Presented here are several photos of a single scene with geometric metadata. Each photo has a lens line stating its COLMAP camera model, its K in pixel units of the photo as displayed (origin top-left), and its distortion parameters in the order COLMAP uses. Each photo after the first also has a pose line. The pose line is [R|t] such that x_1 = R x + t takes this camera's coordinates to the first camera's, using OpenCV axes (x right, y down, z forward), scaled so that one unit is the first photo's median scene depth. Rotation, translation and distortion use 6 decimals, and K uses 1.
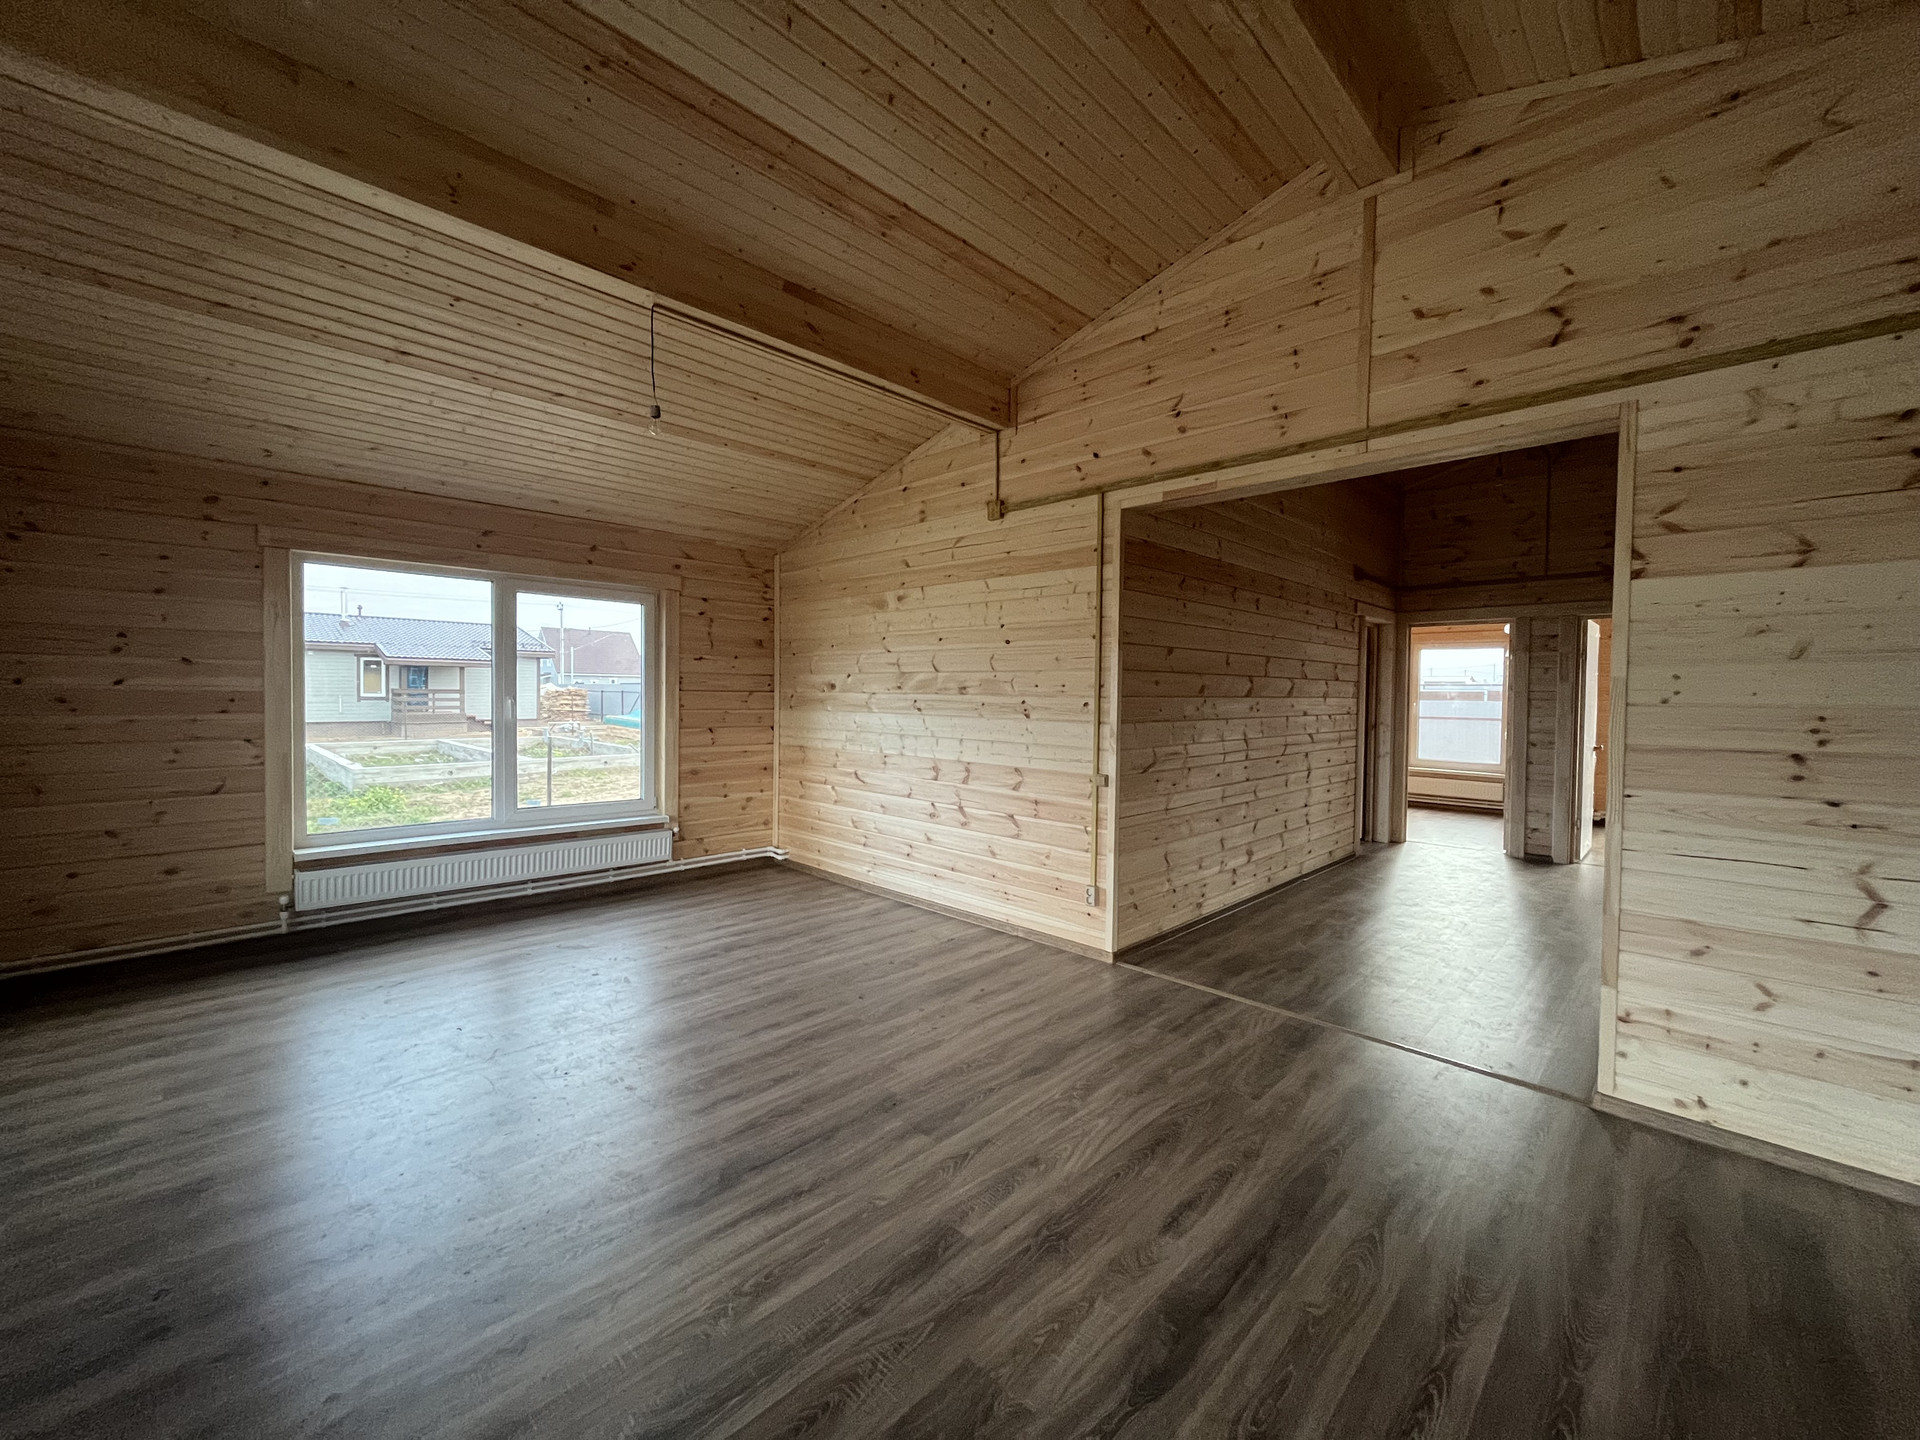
lens RADIAL K [[774.7, 0, 959.3], [0, 774.7, 713.6], [0, 0, 1]] dist [-0.001229, -0.000605]
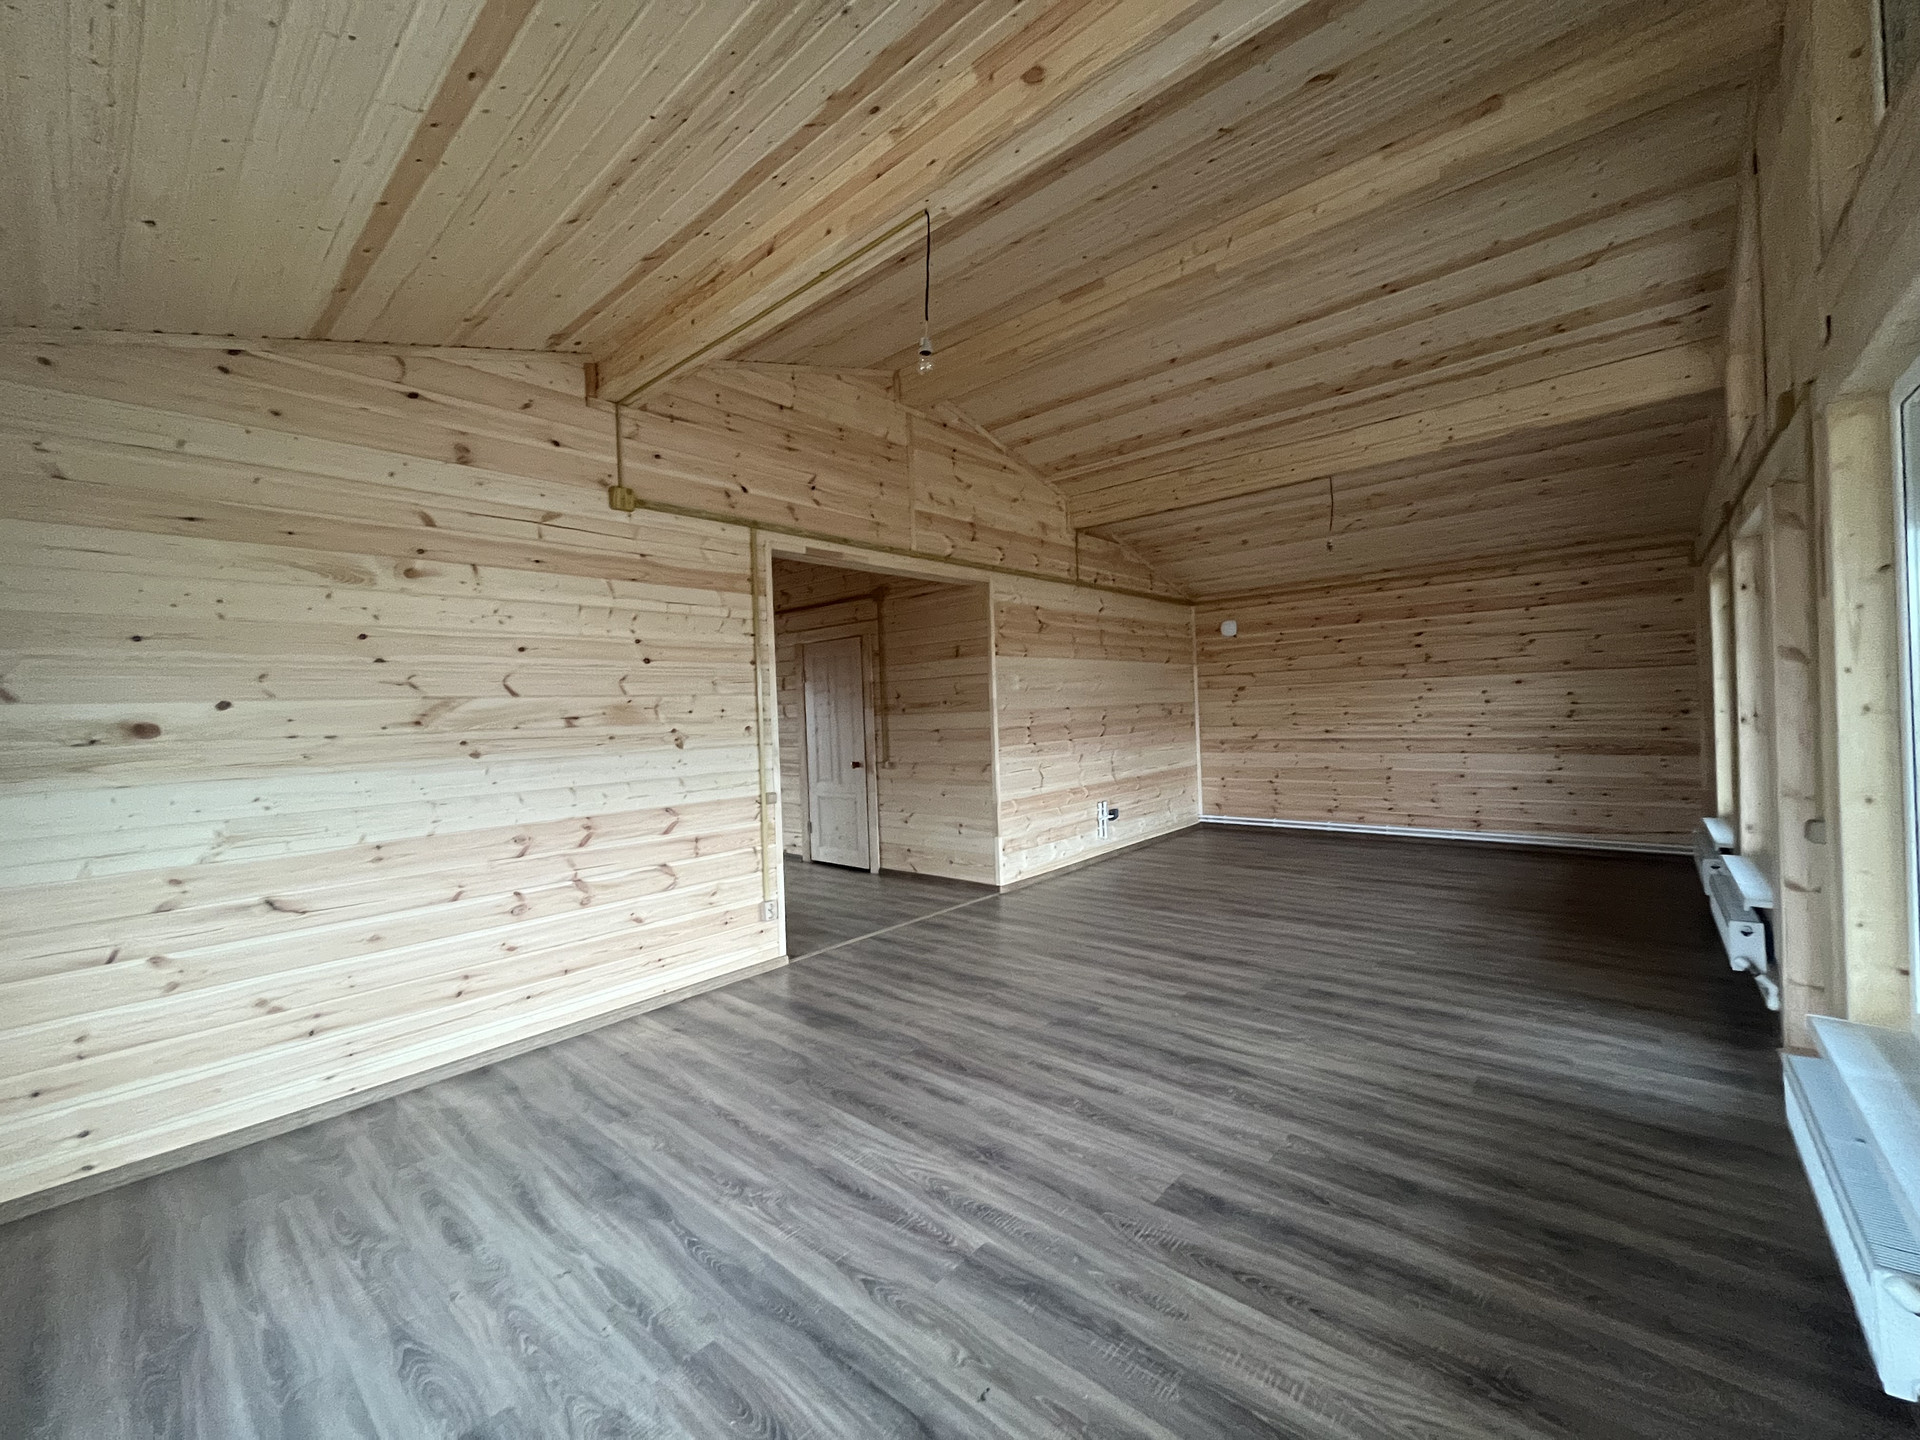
lens RADIAL K [[774.7, 0, 959.3], [0, 774.7, 713.6], [0, 0, 1]] dist [-0.001229, -0.000605]
pose [[-0.064815, -0.012660, 0.997817, -0.865074], [0.065788, 0.997690, 0.016932, -0.029466], [-0.995726, 0.066742, -0.063832, 0.776608]]
